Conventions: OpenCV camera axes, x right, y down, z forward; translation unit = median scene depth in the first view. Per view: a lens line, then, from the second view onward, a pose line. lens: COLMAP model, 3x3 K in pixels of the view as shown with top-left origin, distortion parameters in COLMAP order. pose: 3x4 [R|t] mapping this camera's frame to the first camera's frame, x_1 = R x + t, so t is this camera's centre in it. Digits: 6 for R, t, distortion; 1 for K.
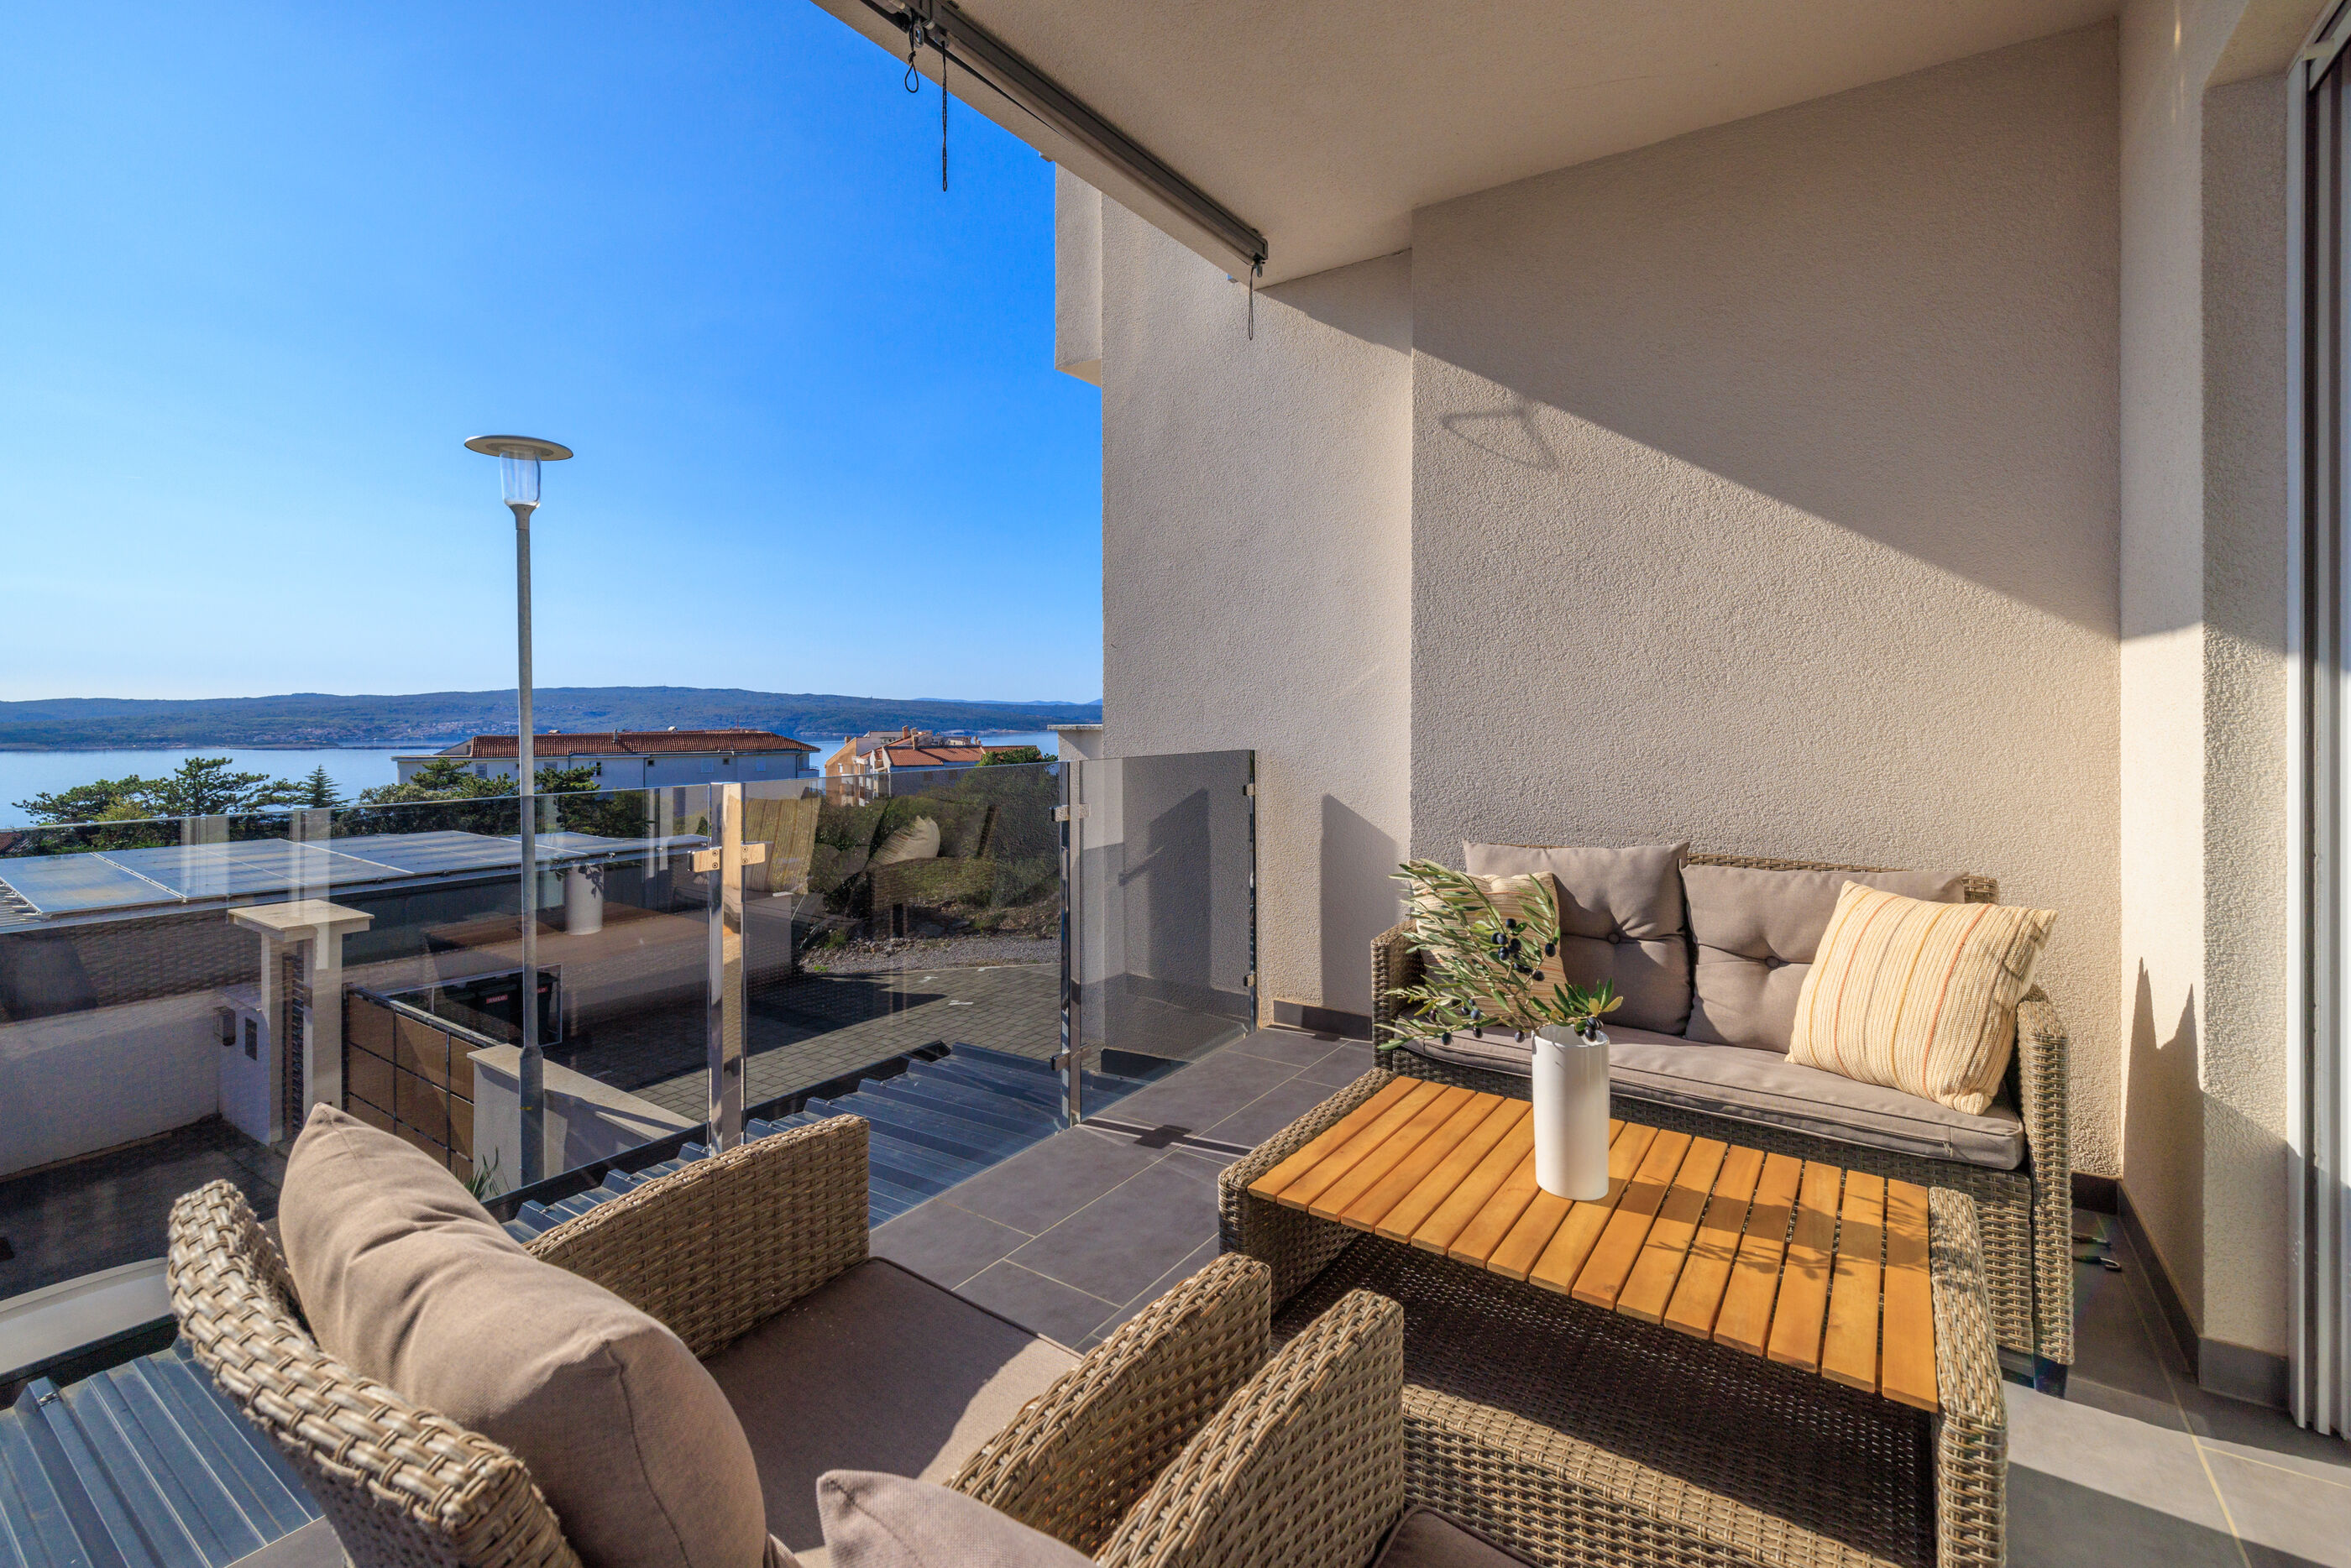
lens RADIAL K [[991.8, 0, 1187.2], [0, 991.8, 711.2], [0, 0, 1]] dist [0.000064, 0.000002]
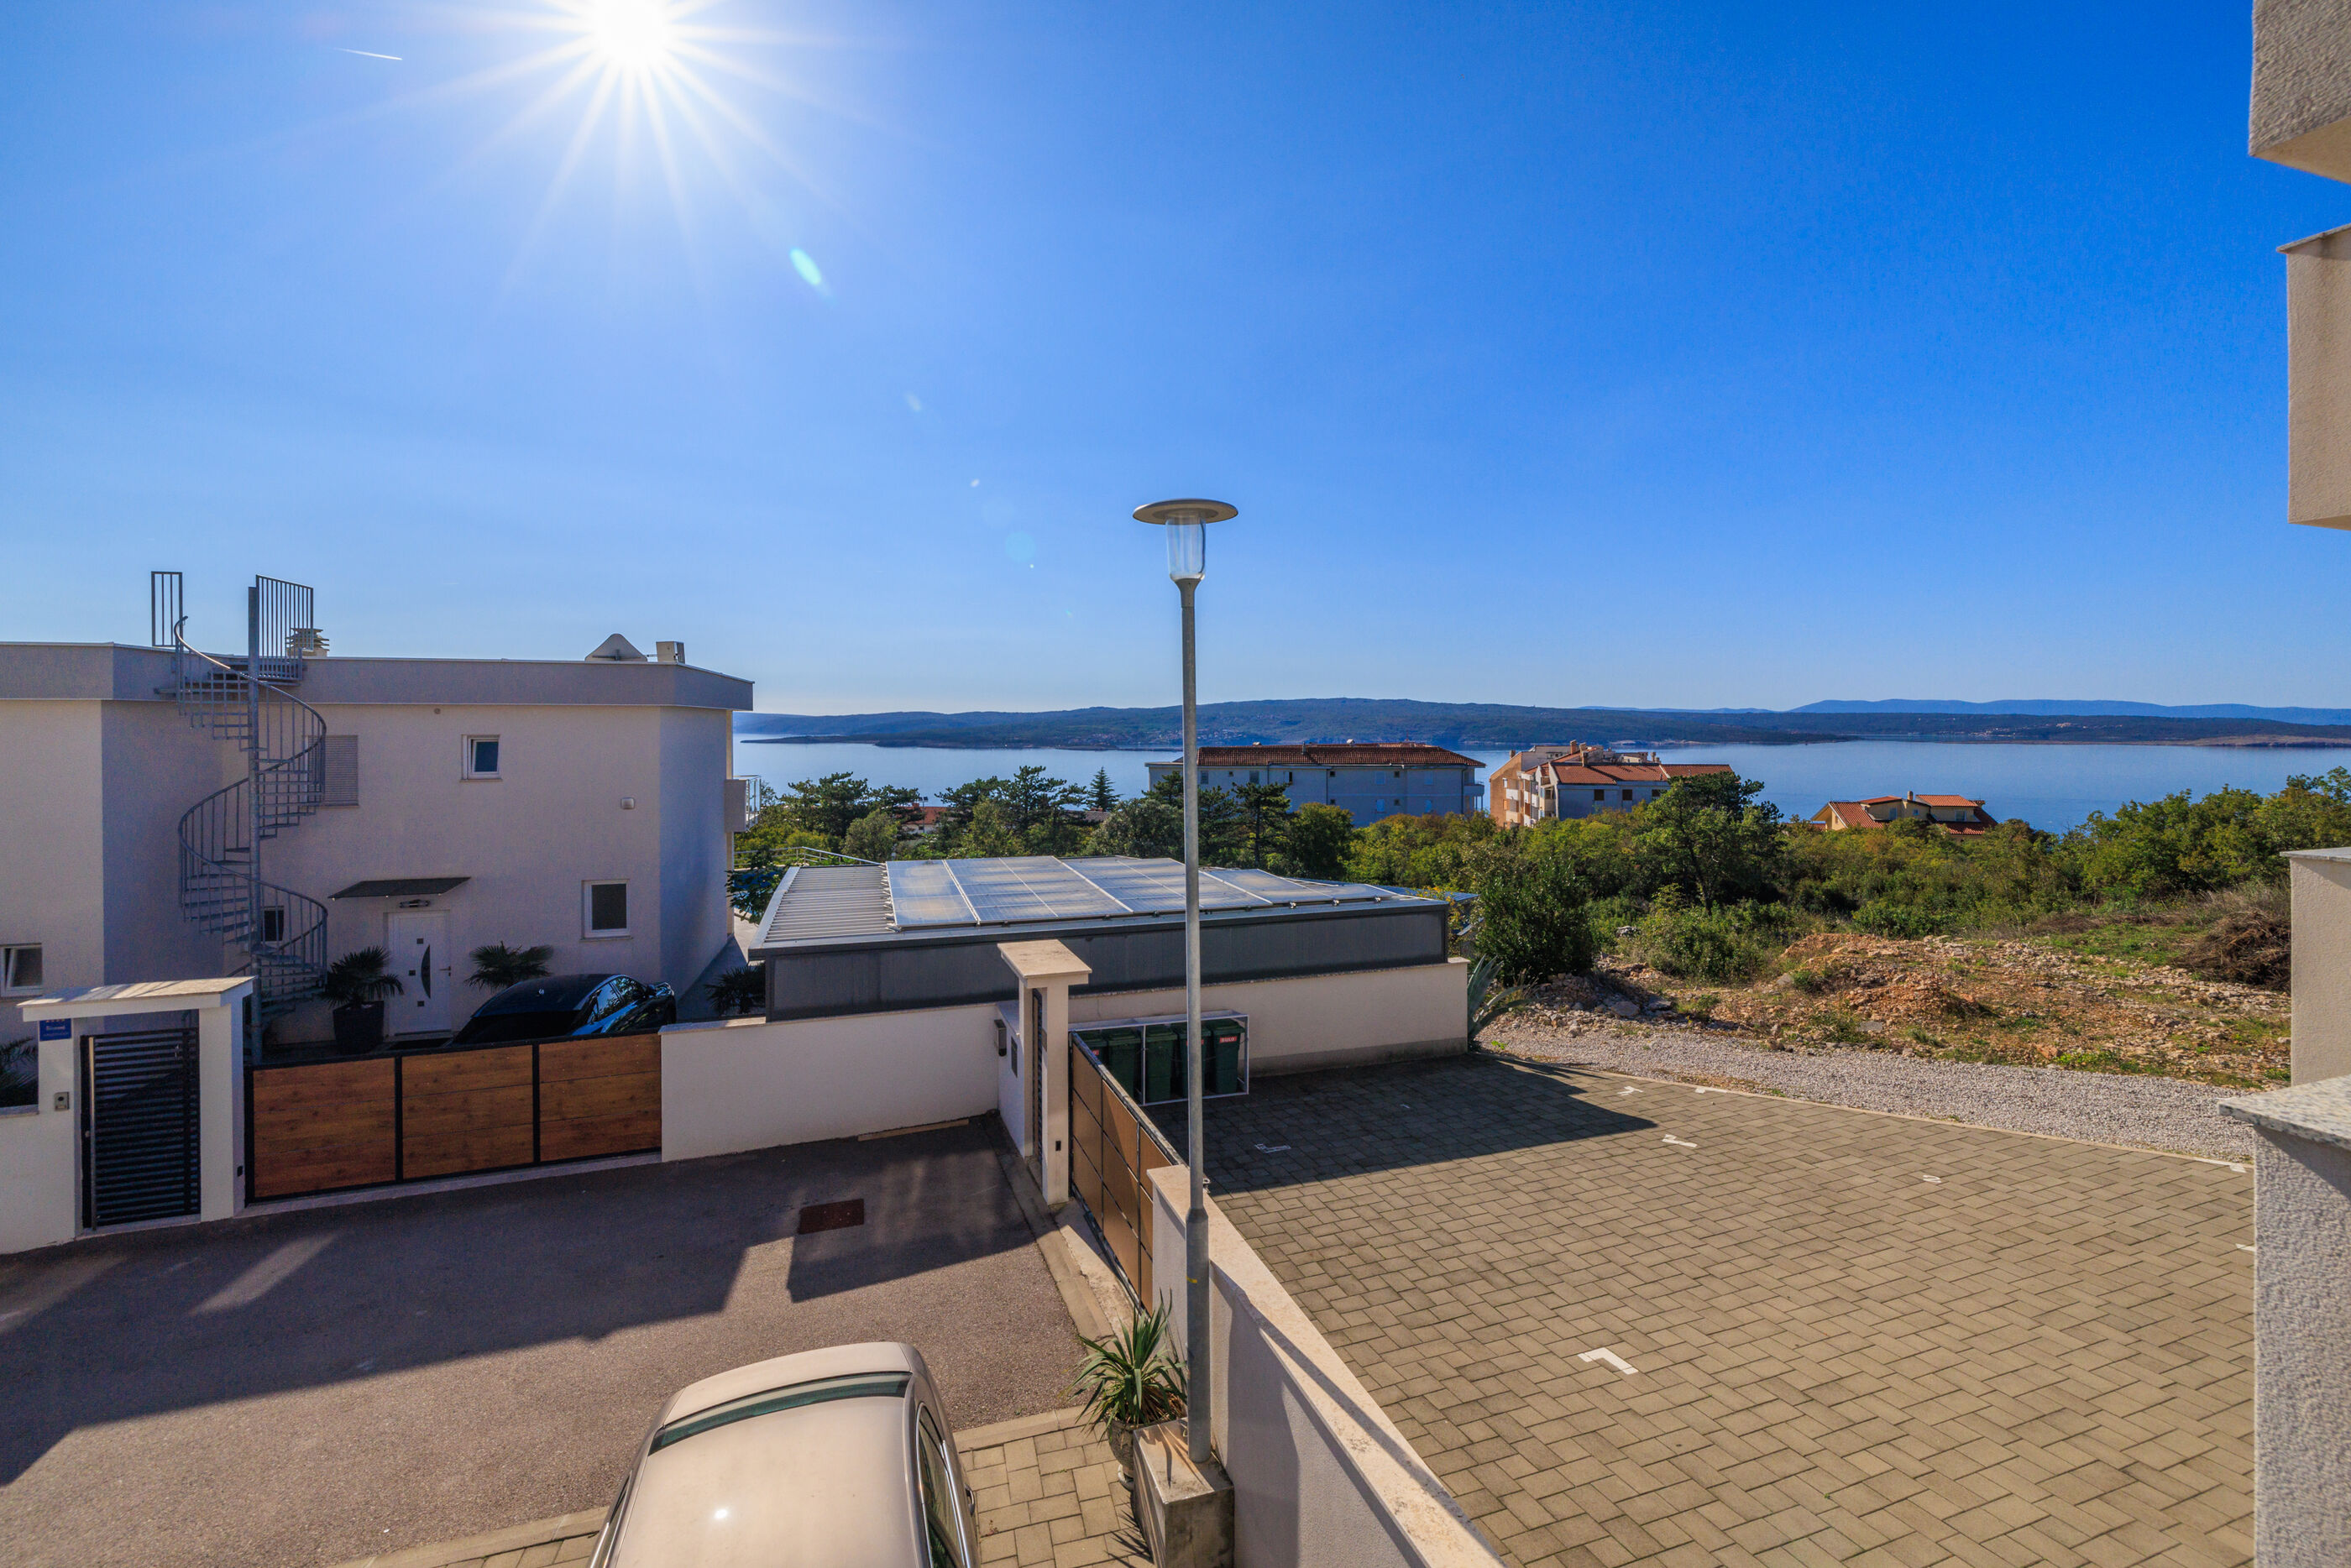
lens RADIAL K [[1013.3, 0, 1189.6], [0, 1013.3, 727.3], [0, 0, 1]] dist [-0.009529, -0.000830]
pose [[0.804170, 0.004363, -0.594383, -0.034157], [-0.000151, 0.999975, 0.007136, -0.019550], [0.594399, -0.005649, 0.804150, 0.067822]]
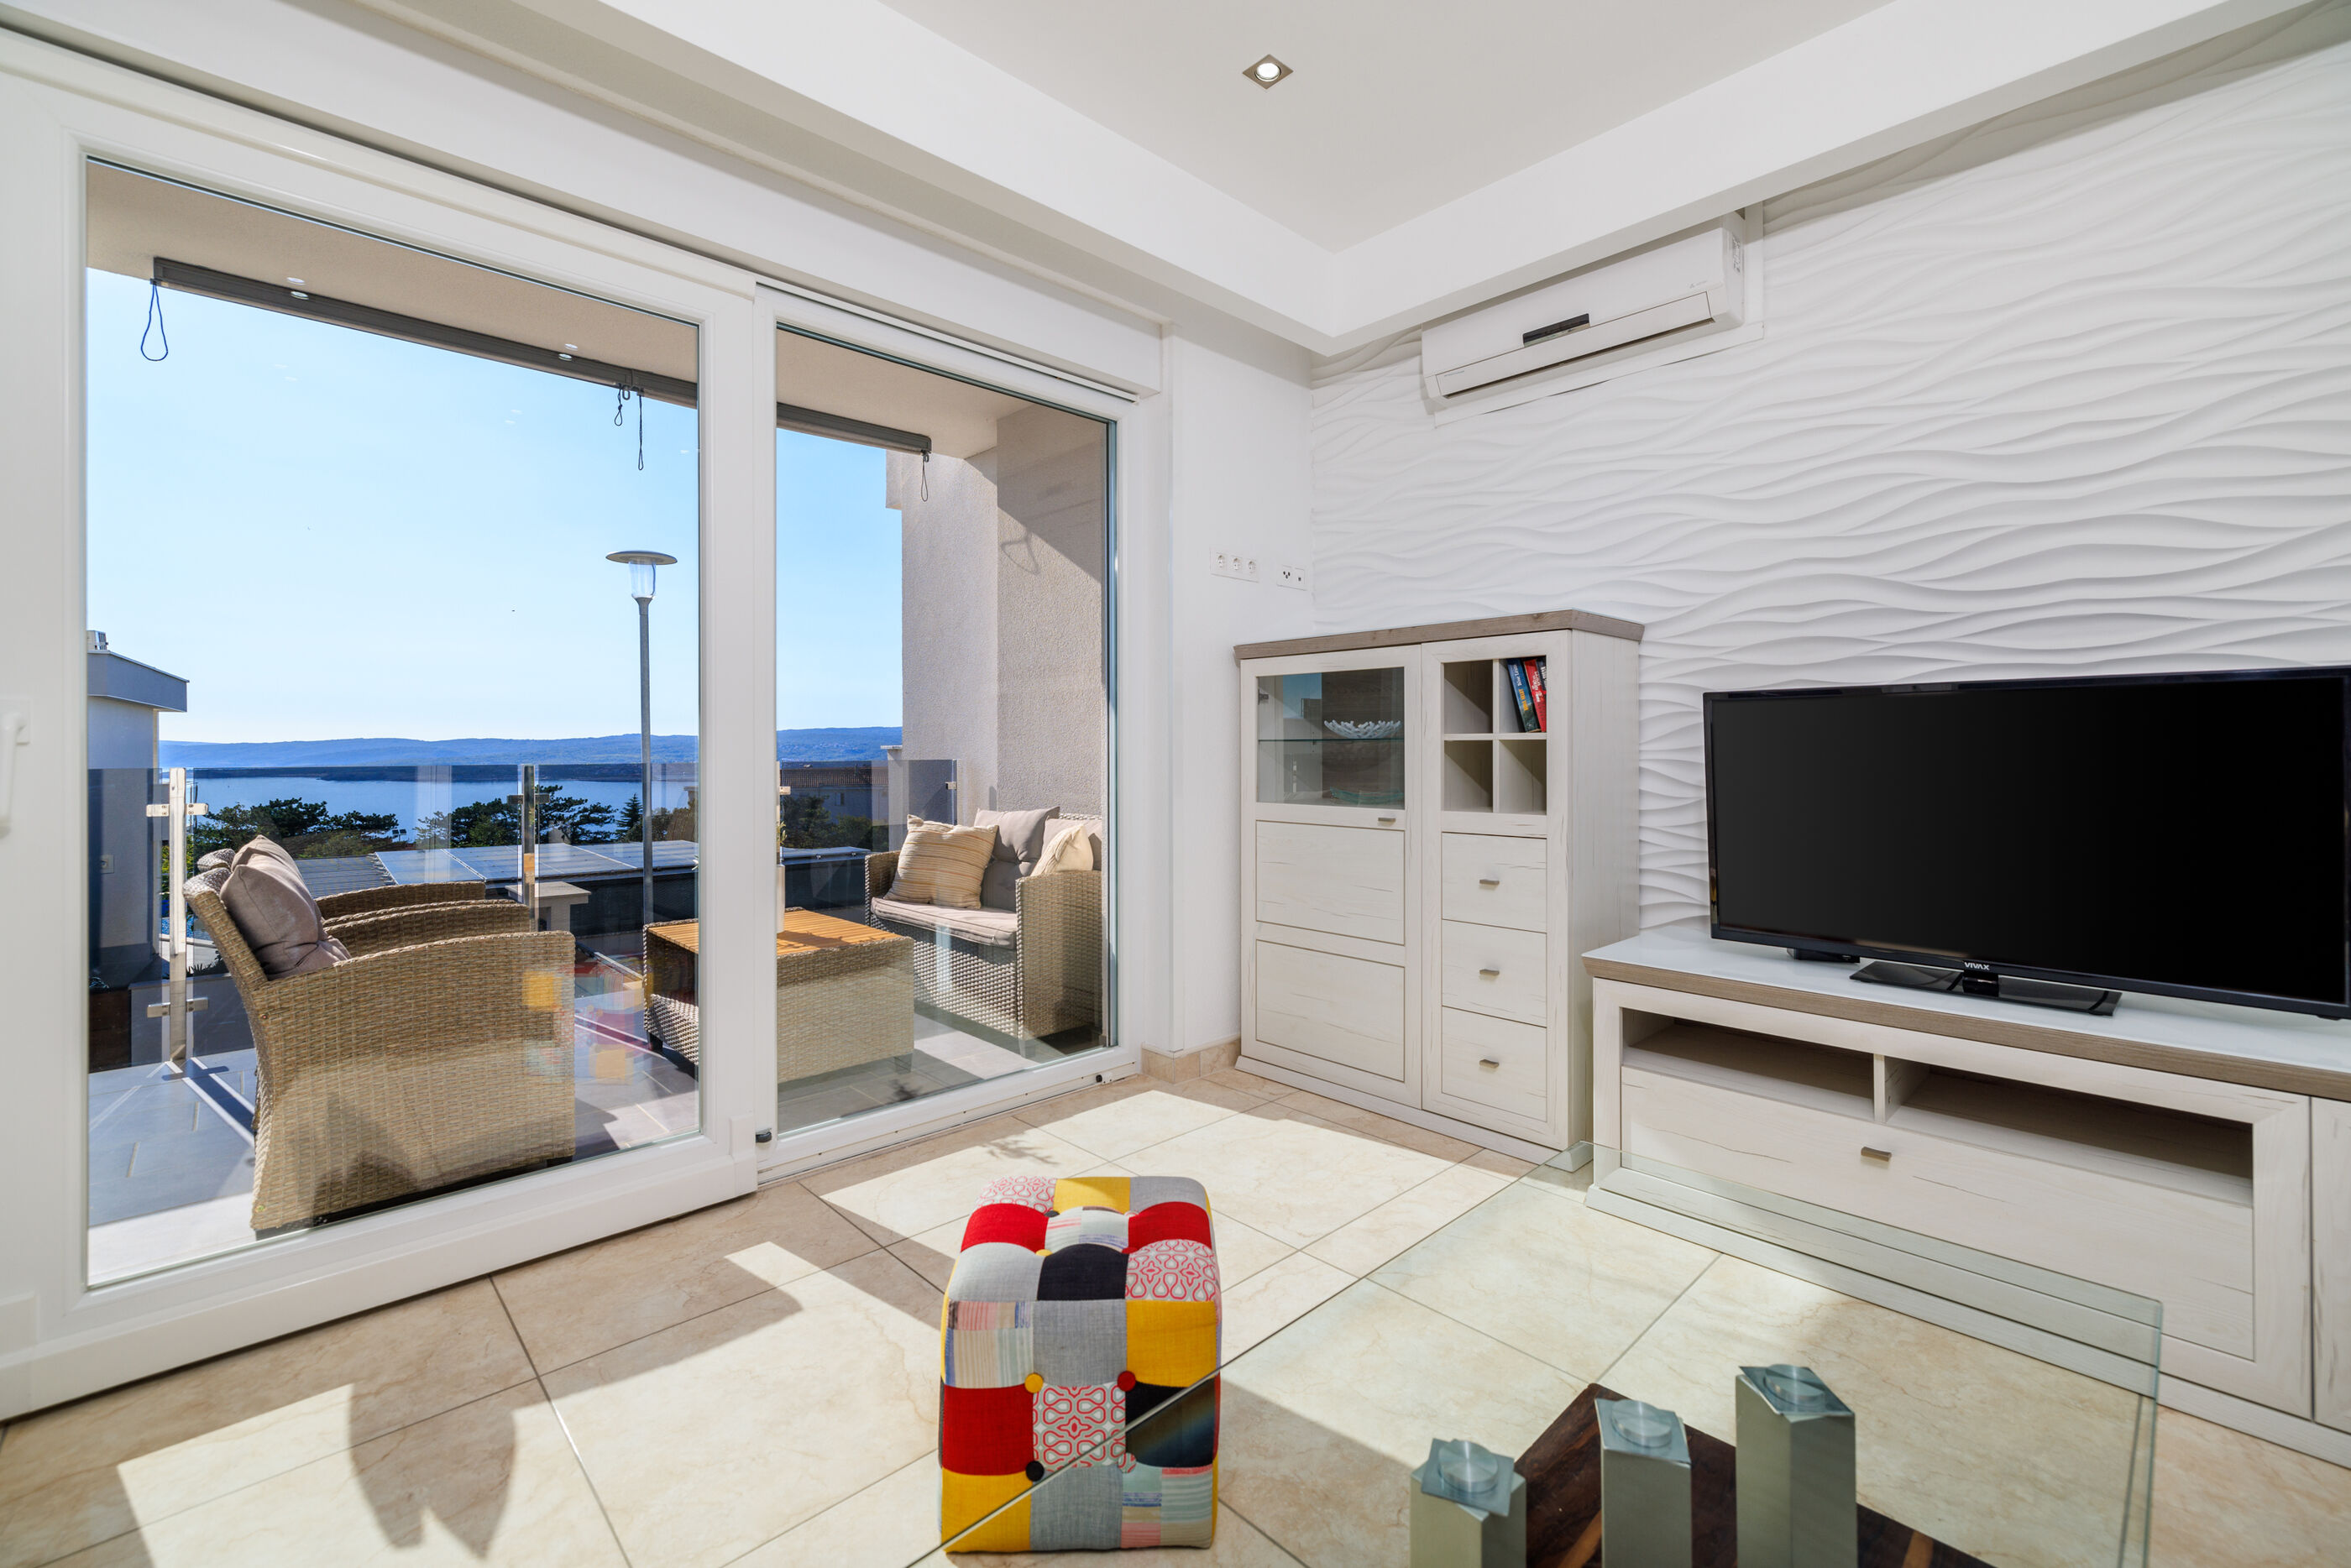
lens RADIAL K [[991.8, 0, 1182.4], [0, 991.8, 741.6], [0, 0, 1]] dist [0.000064, 0.000002]
pose [[0.975446, -0.001690, -0.220232, 0.093620], [0.000021, 0.999971, -0.007579, 0.002981], [0.220238, 0.007388, 0.975418, -0.052986]]
